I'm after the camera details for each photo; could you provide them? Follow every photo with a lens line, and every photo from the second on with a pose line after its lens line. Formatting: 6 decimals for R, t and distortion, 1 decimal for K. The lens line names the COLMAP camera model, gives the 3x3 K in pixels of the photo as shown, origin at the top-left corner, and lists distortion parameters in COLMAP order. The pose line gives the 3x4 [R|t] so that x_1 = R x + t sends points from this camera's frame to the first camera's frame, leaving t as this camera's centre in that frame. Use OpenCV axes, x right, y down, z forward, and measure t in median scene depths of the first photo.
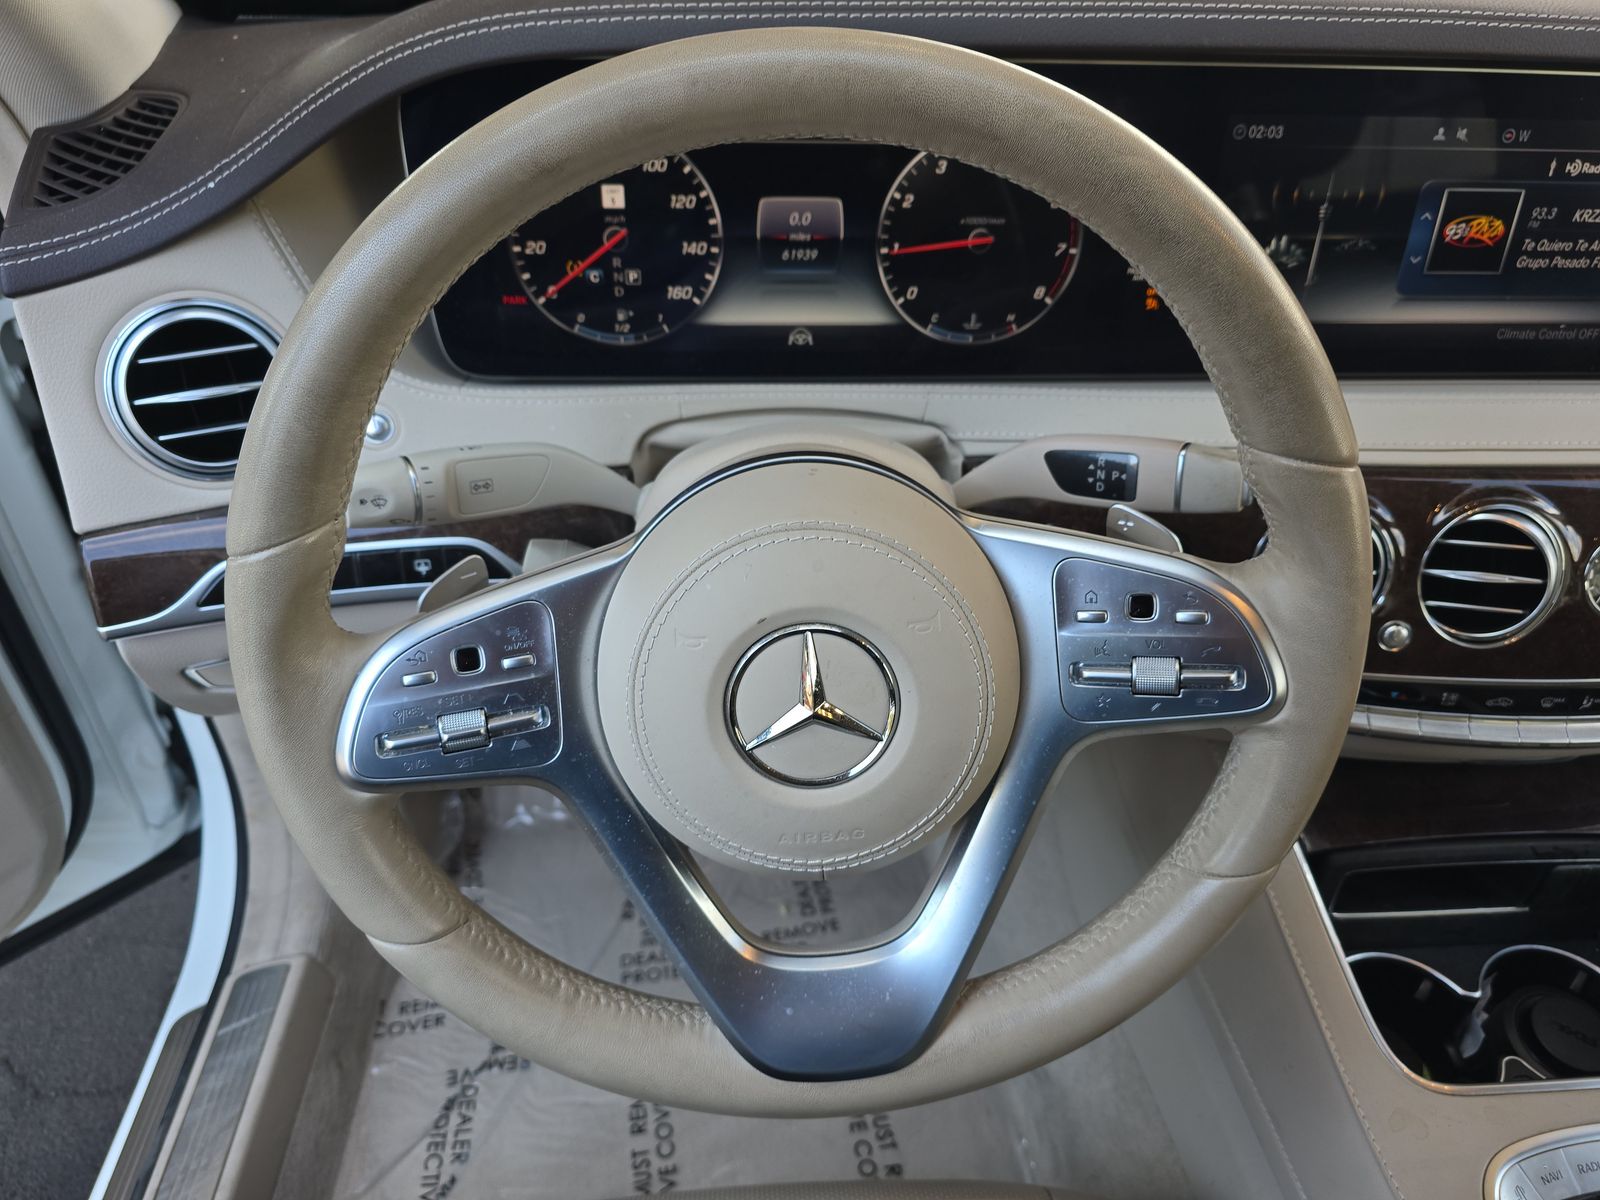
lens RADIAL K [[1091.1, 0, 800.0], [0, 1091.1, 600.0], [0, 0, 1]] dist [0.015369, -0.027425]
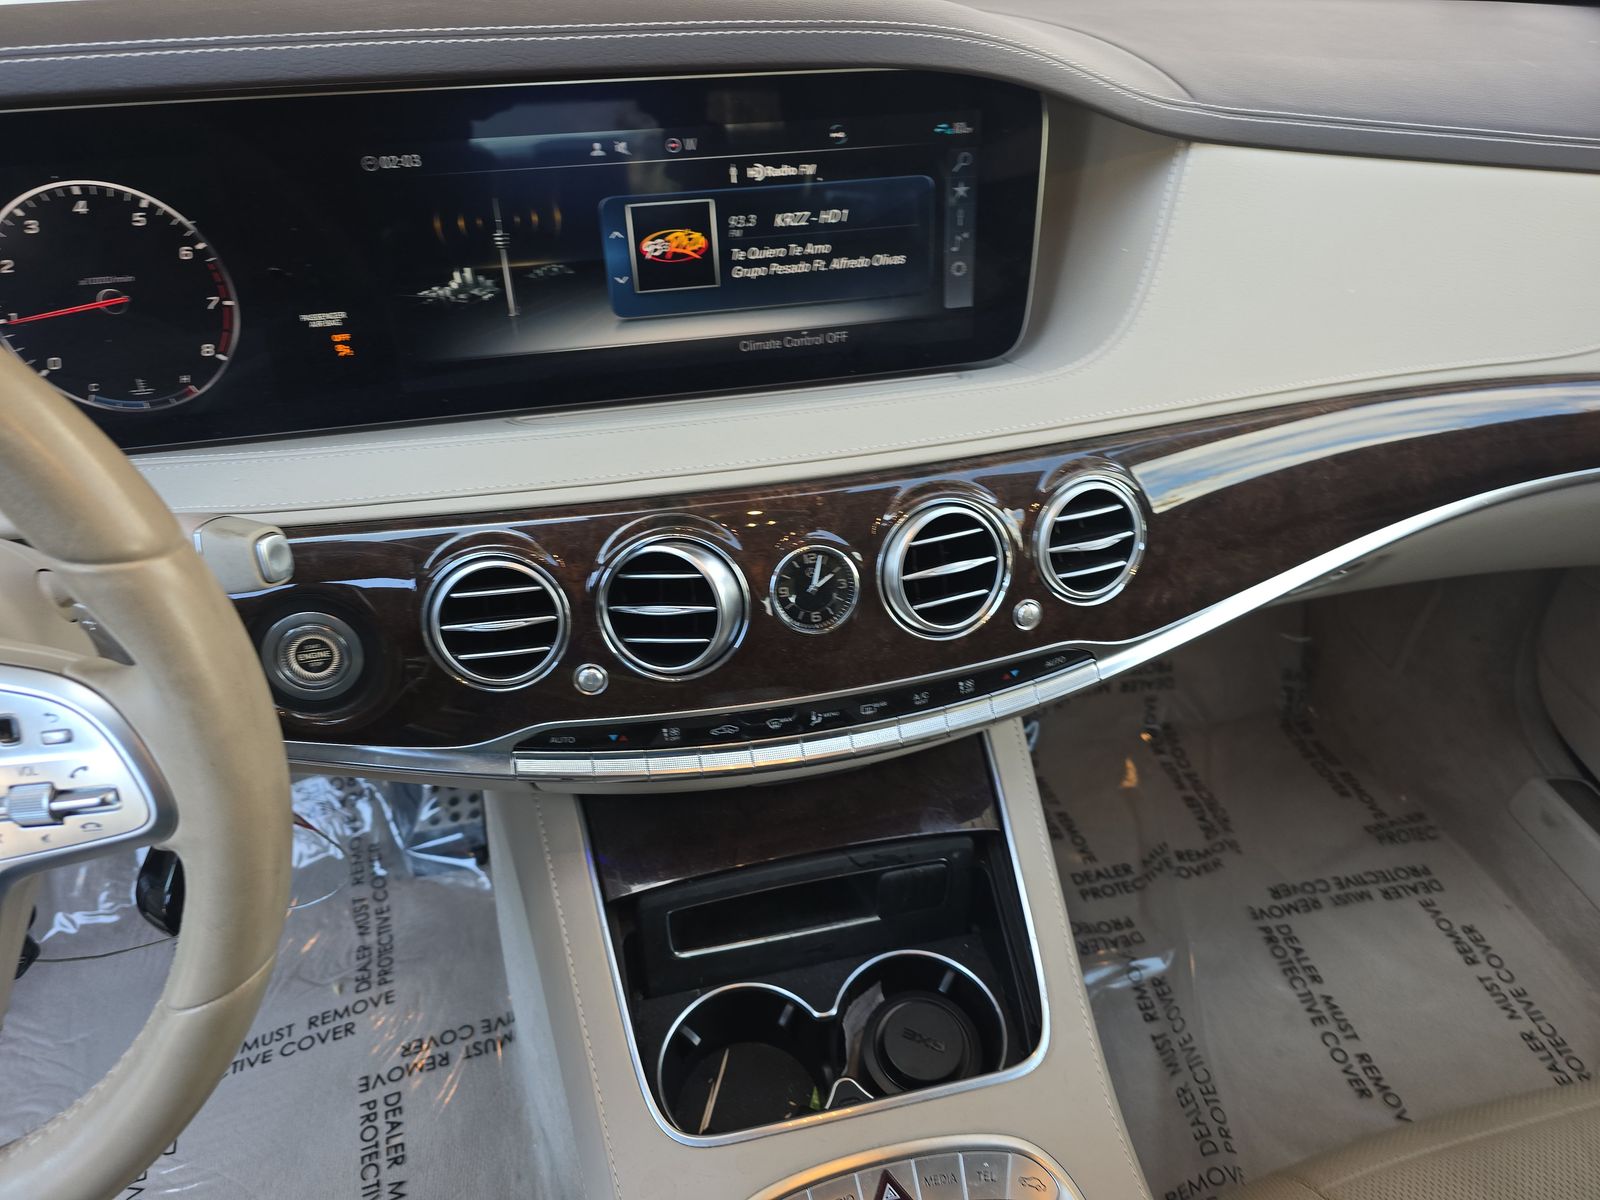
lens RADIAL K [[1063.3, 0, 800.0], [0, 1063.3, 600.0], [0, 0, 1]] dist [0.021472, -0.024096]
pose [[0.987881, -0.115787, 0.103365, 0.606918], [0.116260, 0.993218, 0.001454, -0.014589], [-0.102832, 0.010581, 0.994642, 0.053313]]
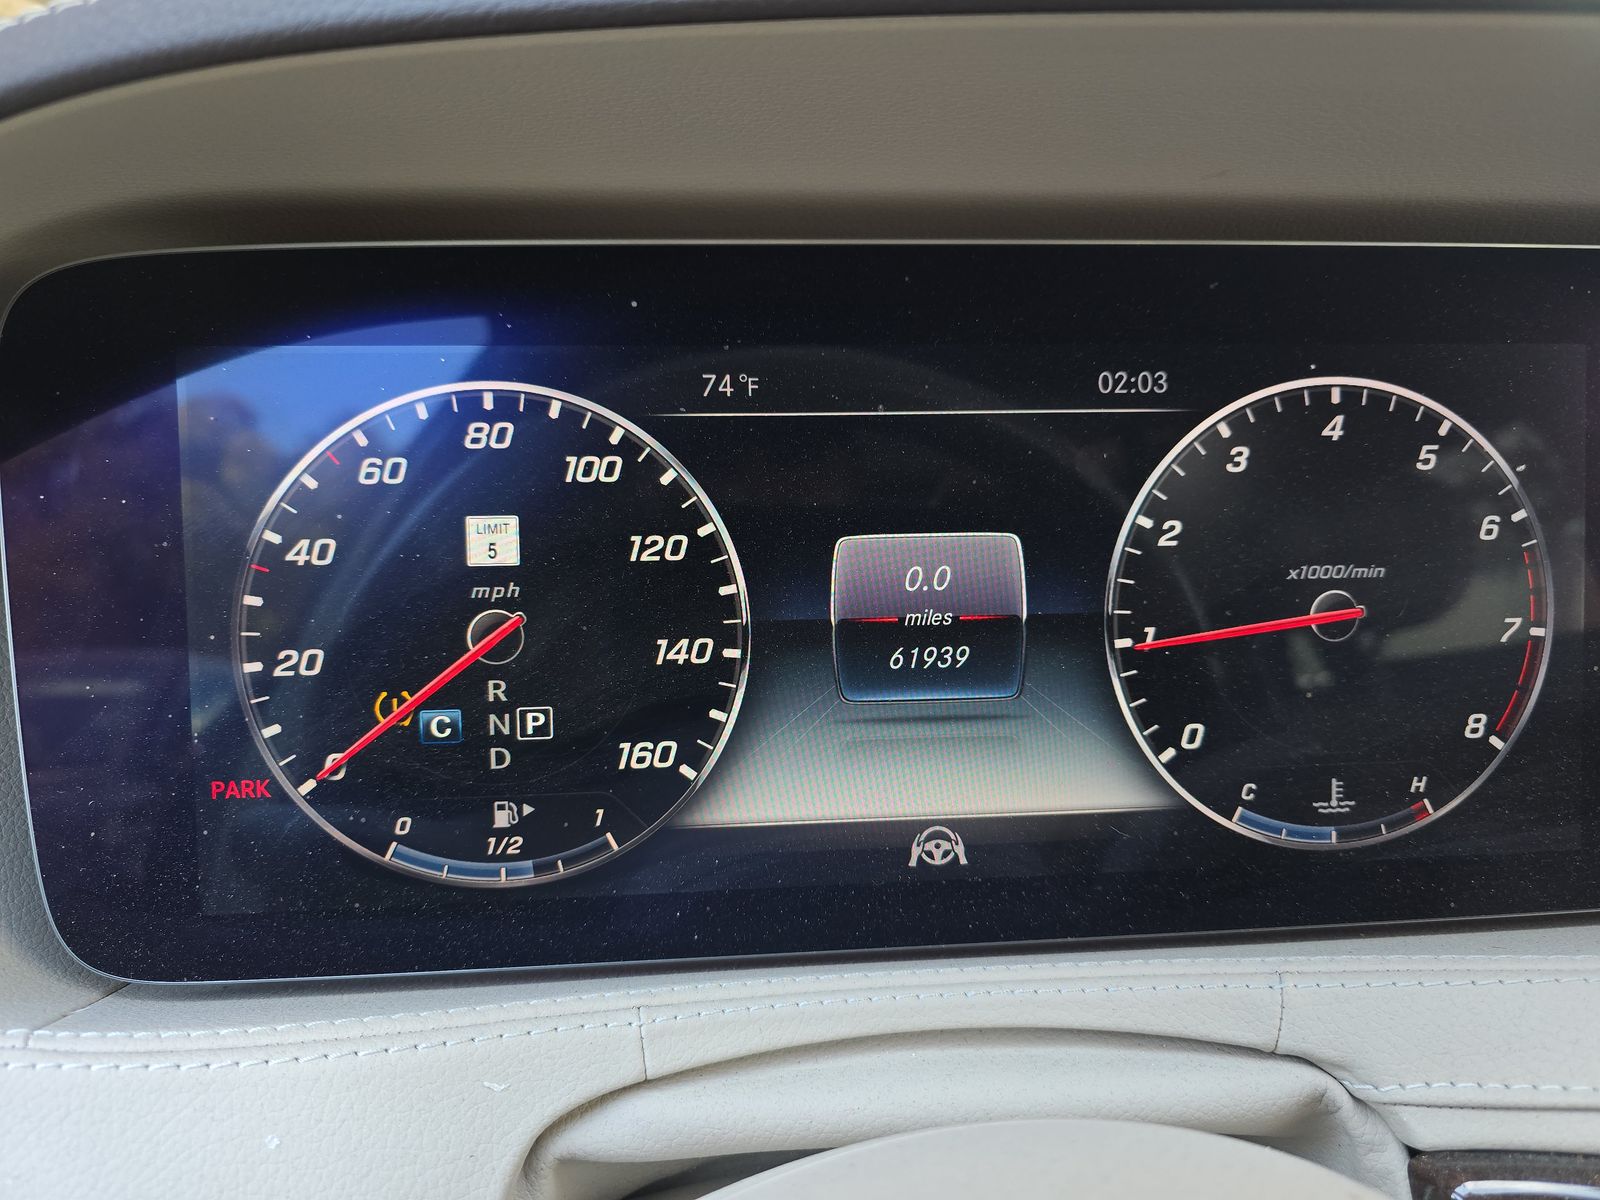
lens RADIAL K [[1112.4, 0, 800.0], [0, 1112.4, 600.0], [0, 0, 1]] dist [0.072244, -0.150657]
pose [[0.999148, -0.035792, 0.020550, -0.058445], [0.041116, 0.906458, -0.420289, -0.152910], [-0.003585, 0.420776, 0.907157, 0.585673]]
